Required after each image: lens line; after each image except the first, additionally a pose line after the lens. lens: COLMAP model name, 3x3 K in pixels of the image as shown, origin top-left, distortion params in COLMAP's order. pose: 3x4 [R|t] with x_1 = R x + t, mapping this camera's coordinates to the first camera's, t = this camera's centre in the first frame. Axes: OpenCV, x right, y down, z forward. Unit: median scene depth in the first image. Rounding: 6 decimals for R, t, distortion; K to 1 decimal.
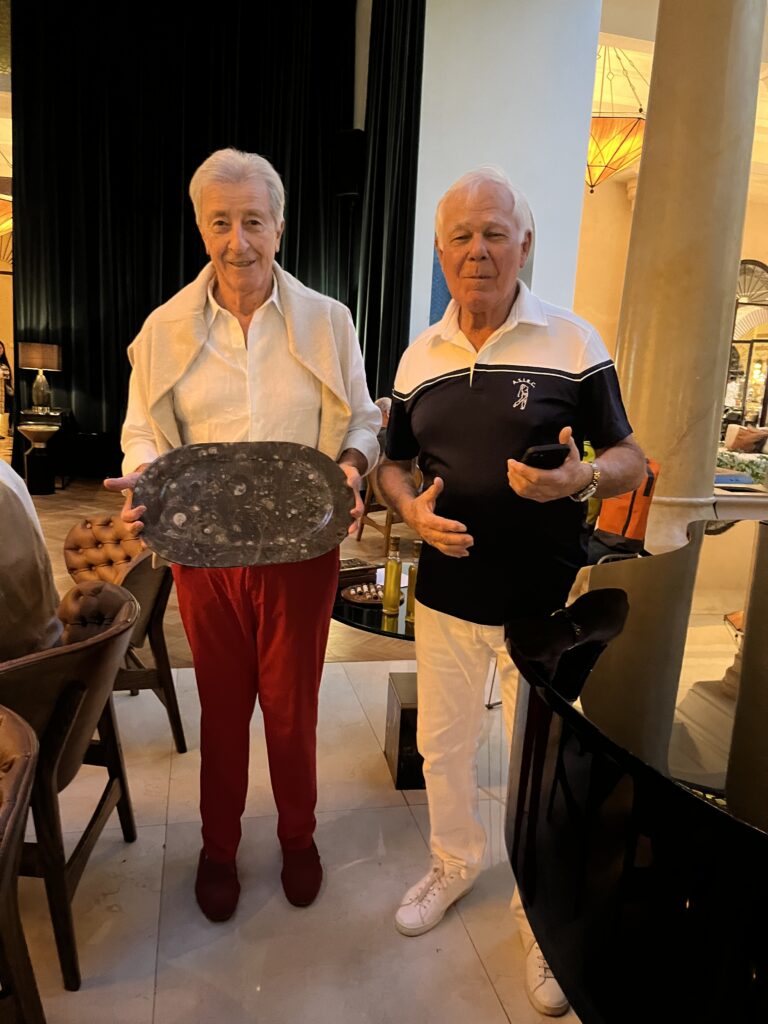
lens RADIAL K [[784.2, 0, 367.9], [0, 784.2, 526.4], [0, 0, 1]] dist [0.047648, -0.069777]
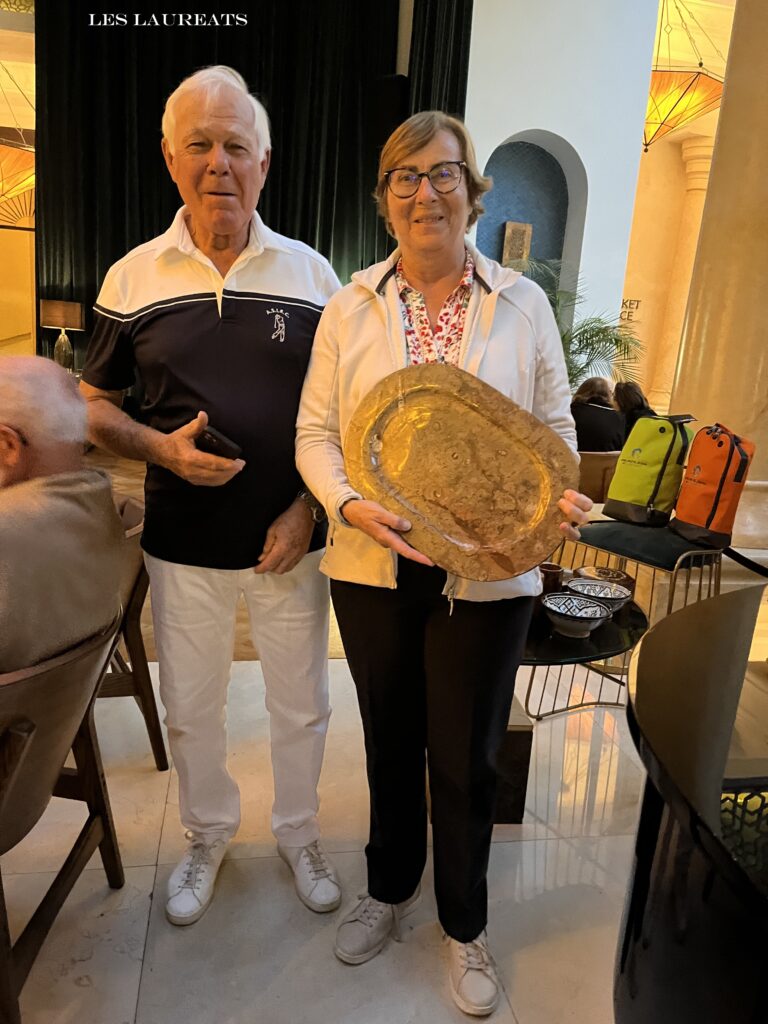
lens RADIAL K [[784.2, 0, 388.1], [0, 784.2, 511.0], [0, 0, 1]] dist [0.047648, -0.069777]
pose [[0.999626, 0.019103, -0.019566, -0.000194], [-0.018698, 0.999612, 0.020666, -0.012008], [0.019954, -0.020293, 0.999595, 0.101000]]
